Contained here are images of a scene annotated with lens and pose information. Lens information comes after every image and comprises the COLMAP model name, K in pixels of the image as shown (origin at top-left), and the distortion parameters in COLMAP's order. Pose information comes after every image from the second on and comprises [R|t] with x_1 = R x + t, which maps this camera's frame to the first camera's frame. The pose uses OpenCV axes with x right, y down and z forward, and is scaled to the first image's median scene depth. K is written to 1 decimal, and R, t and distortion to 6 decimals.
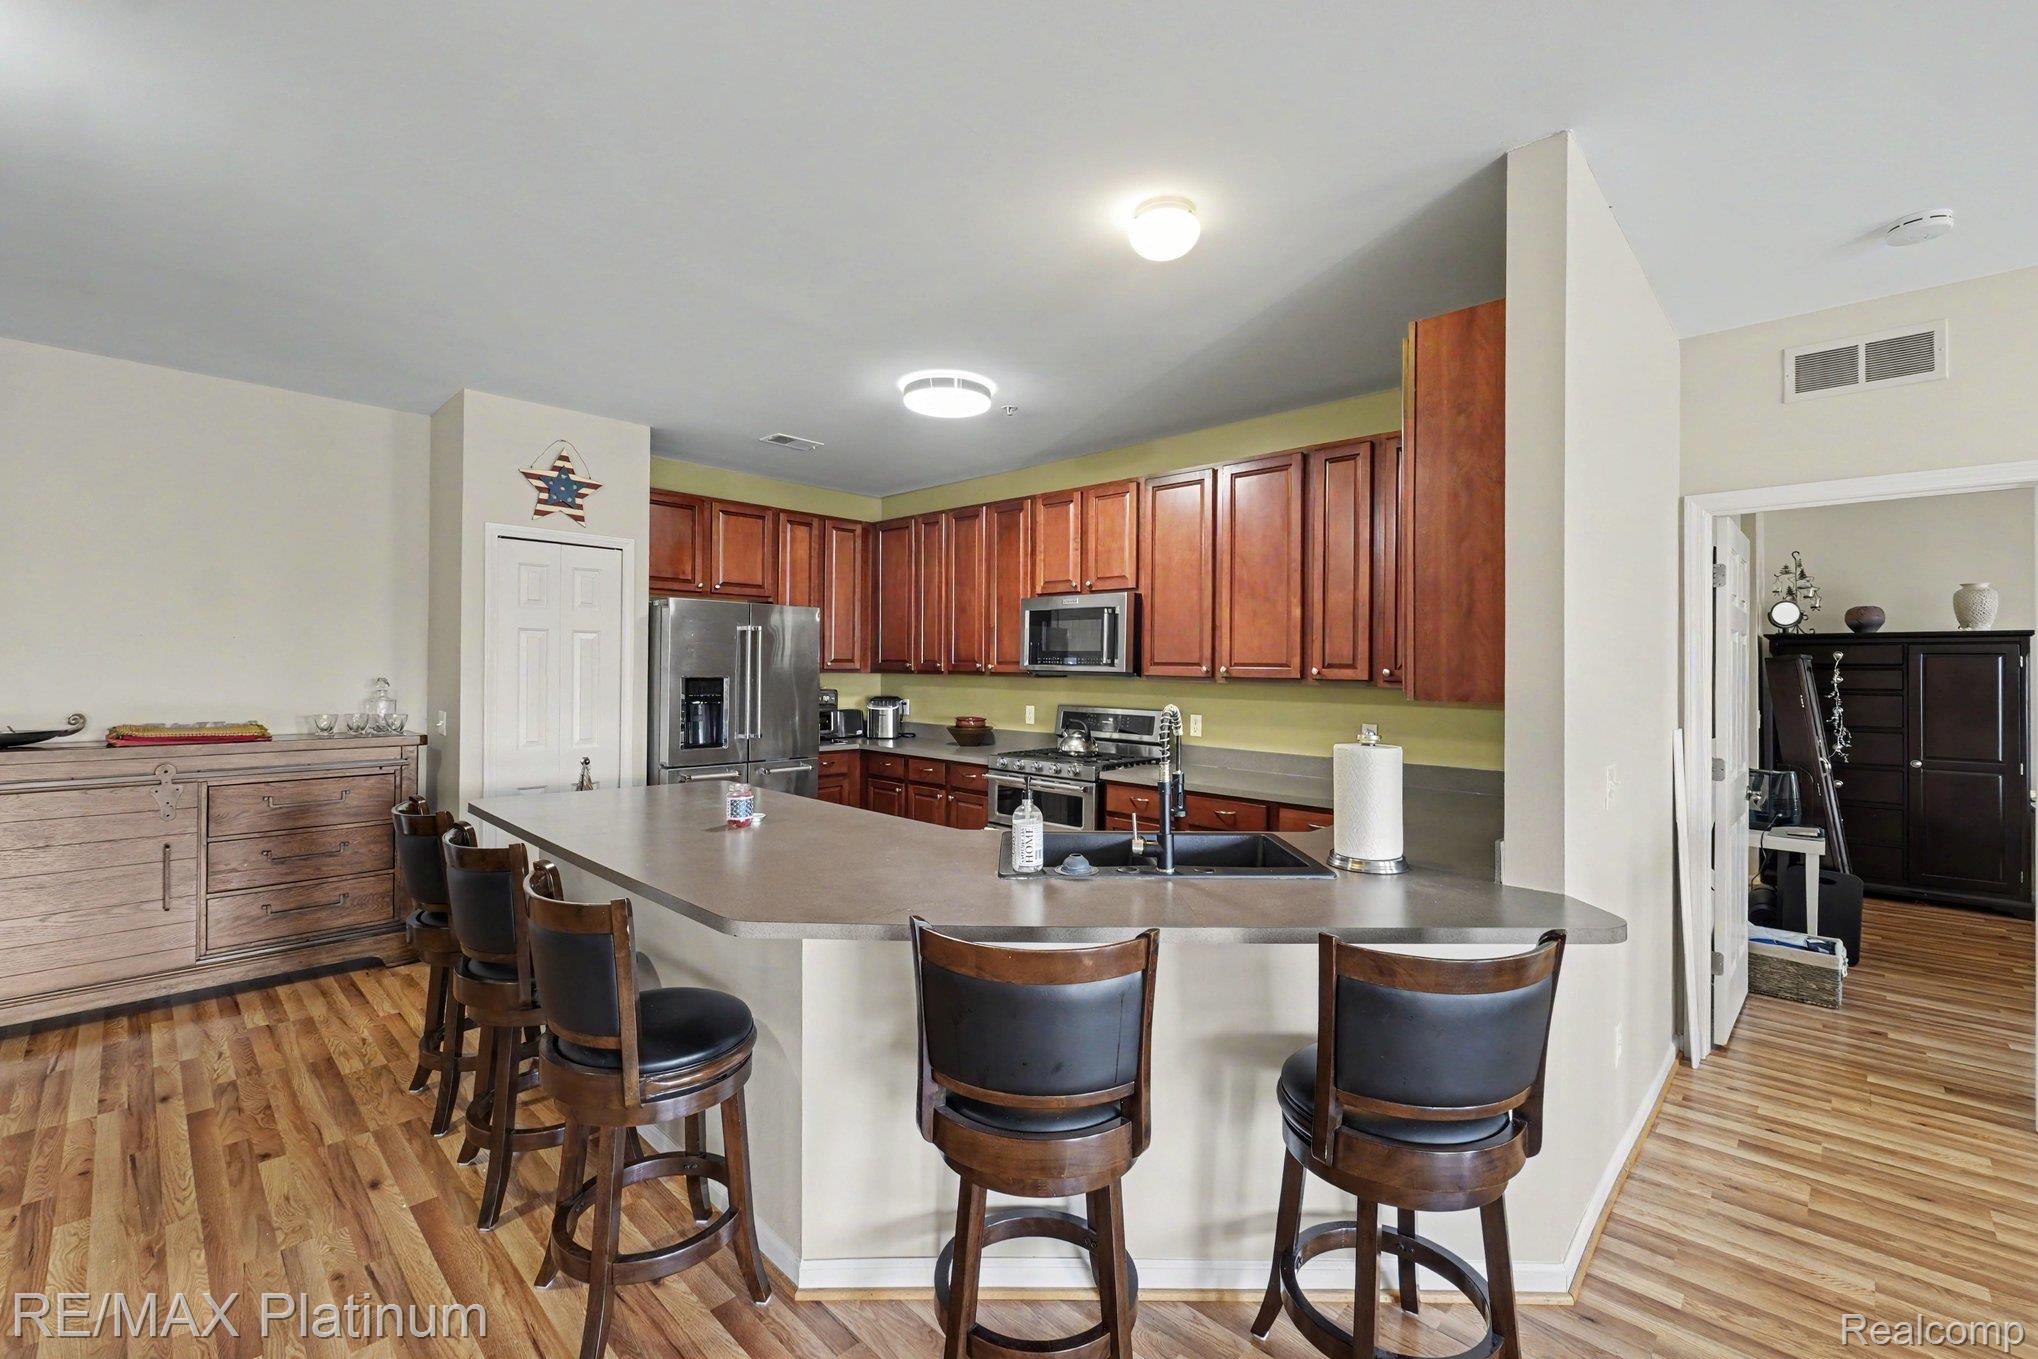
lens RADIAL K [[861.6, 0, 1026.8], [0, 861.6, 670.5], [0, 0, 1]] dist [0.004181, 0.000753]
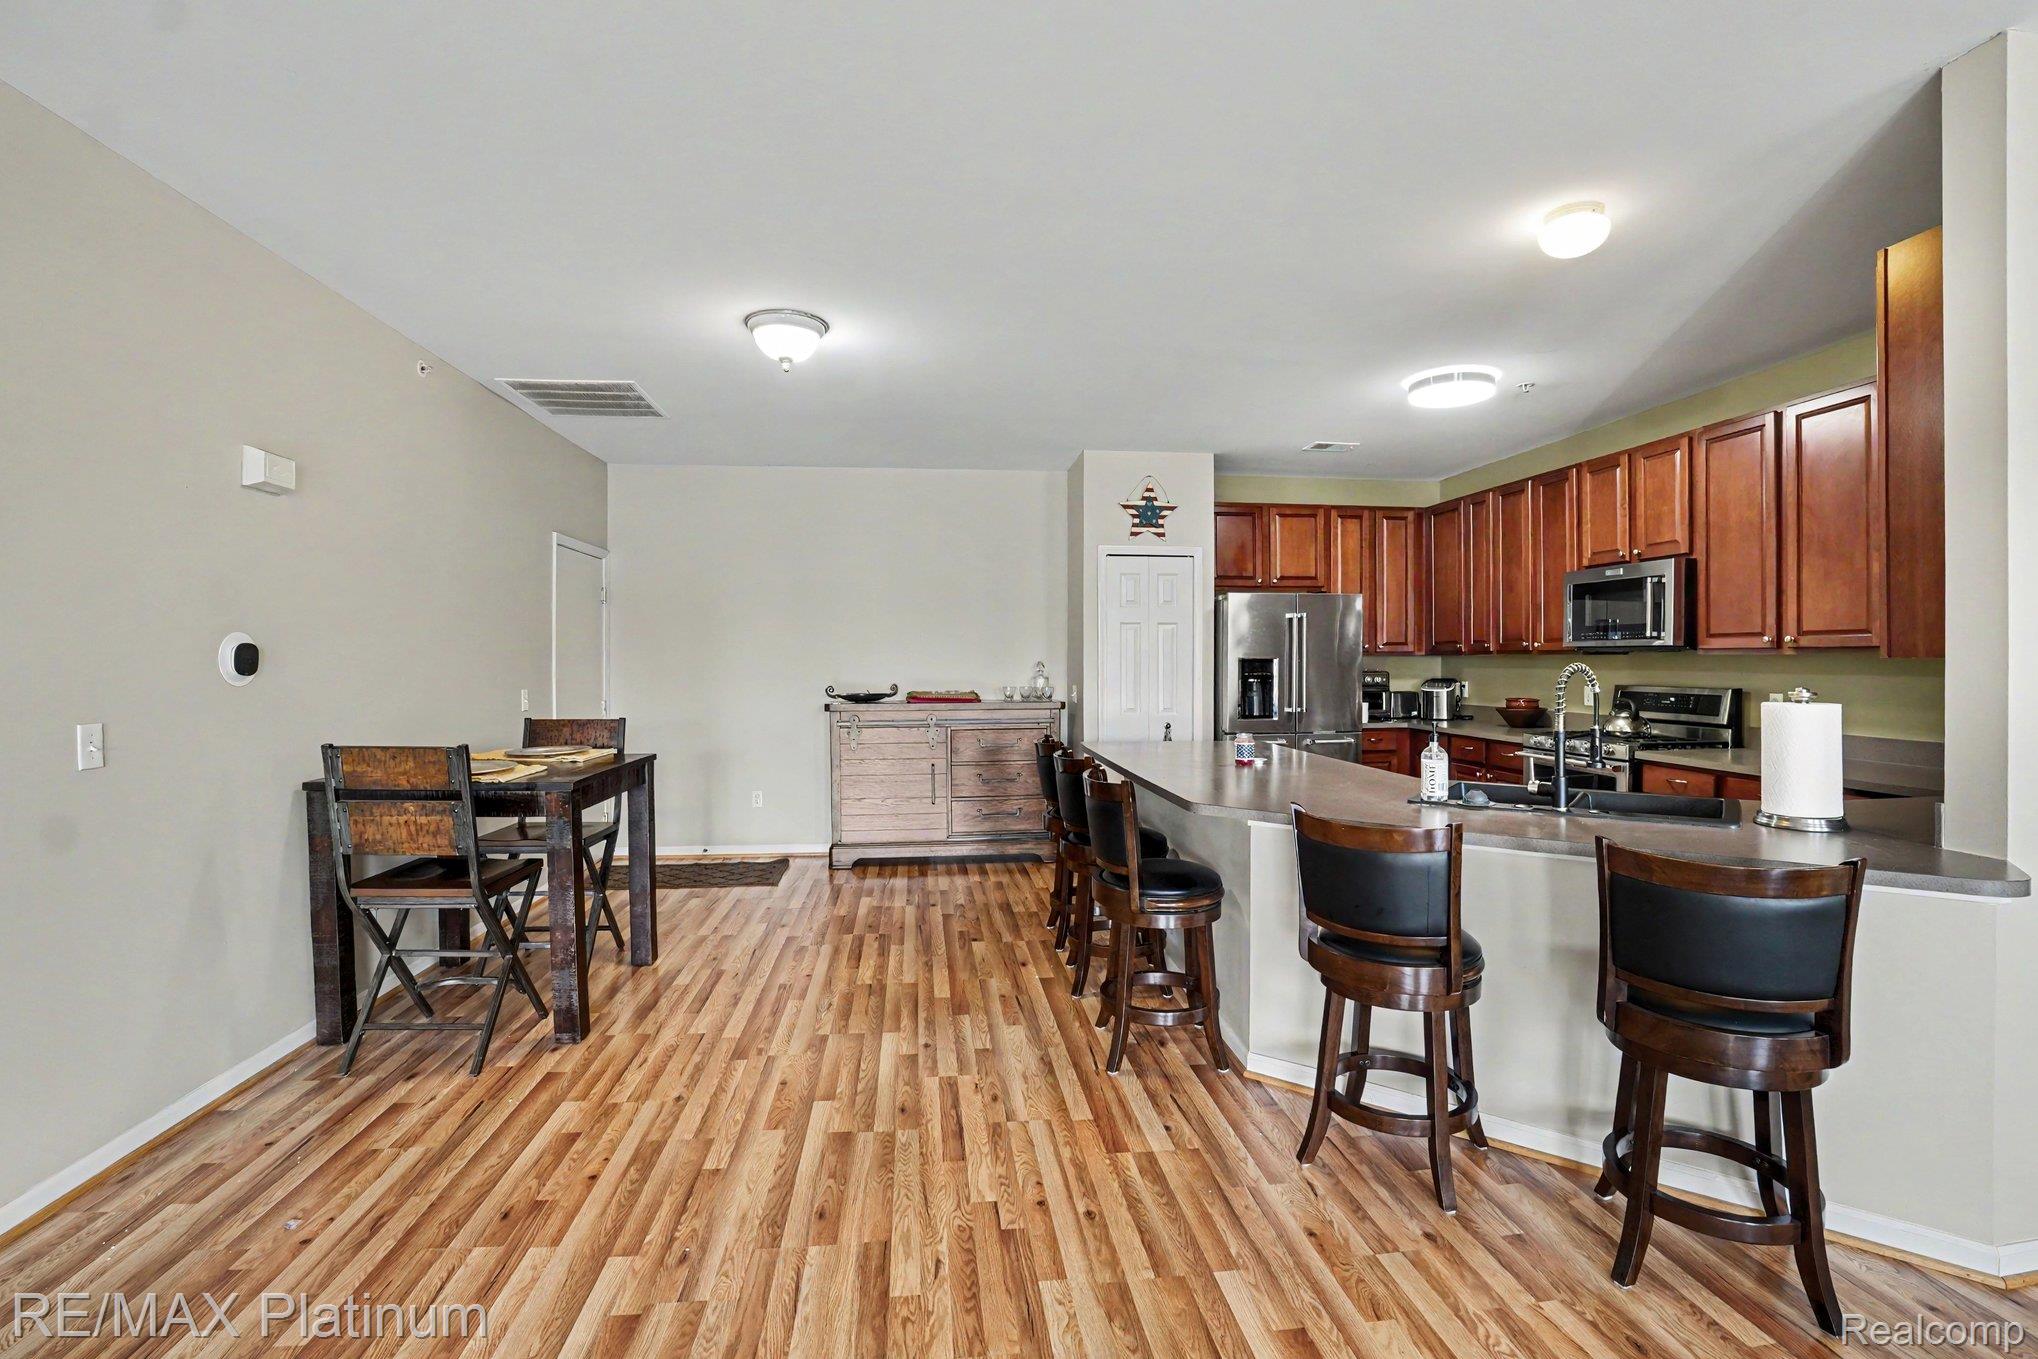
lens RADIAL K [[922.2, 0, 1076.6], [0, 922.2, 664.4], [0, 0, 1]] dist [-0.001371, 0.000139]
pose [[0.806633, -0.011365, -0.590943, 0.187458], [0.010210, 0.999934, -0.005294, 0.021616], [0.590964, -0.001763, 0.806696, -0.177770]]
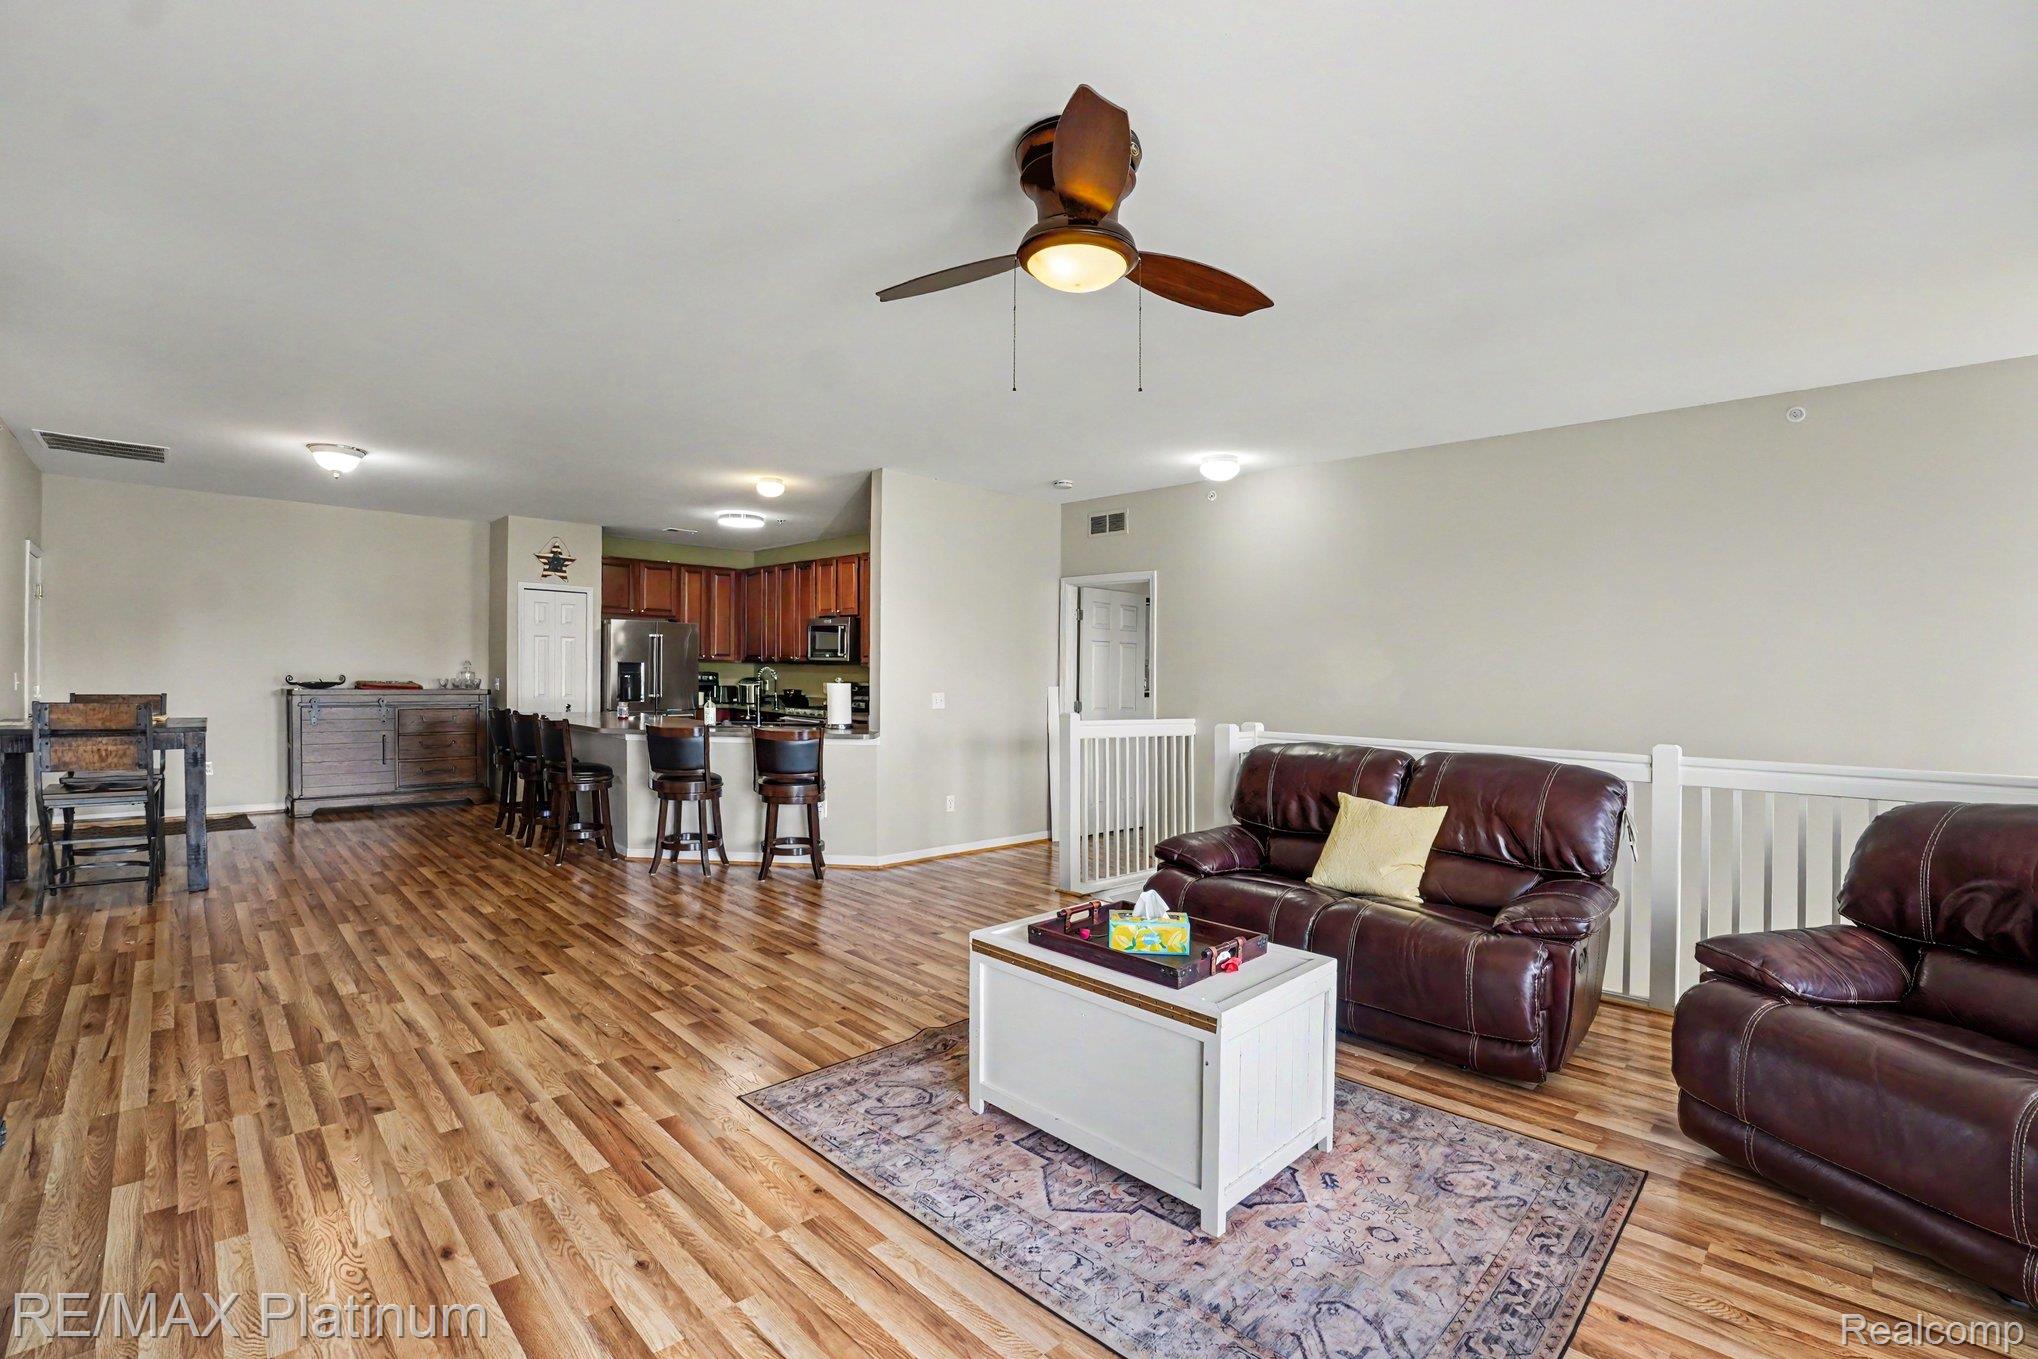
lens RADIAL K [[921.9, 0, 973.4], [0, 921.9, 679.1], [0, 0, 1]] dist [-0.020694, -0.000040]
pose [[0.996992, 0.009634, -0.076903, 0.548959], [-0.009170, 0.999938, 0.006375, 0.026185], [0.076960, -0.005651, 0.997018, -0.968836]]
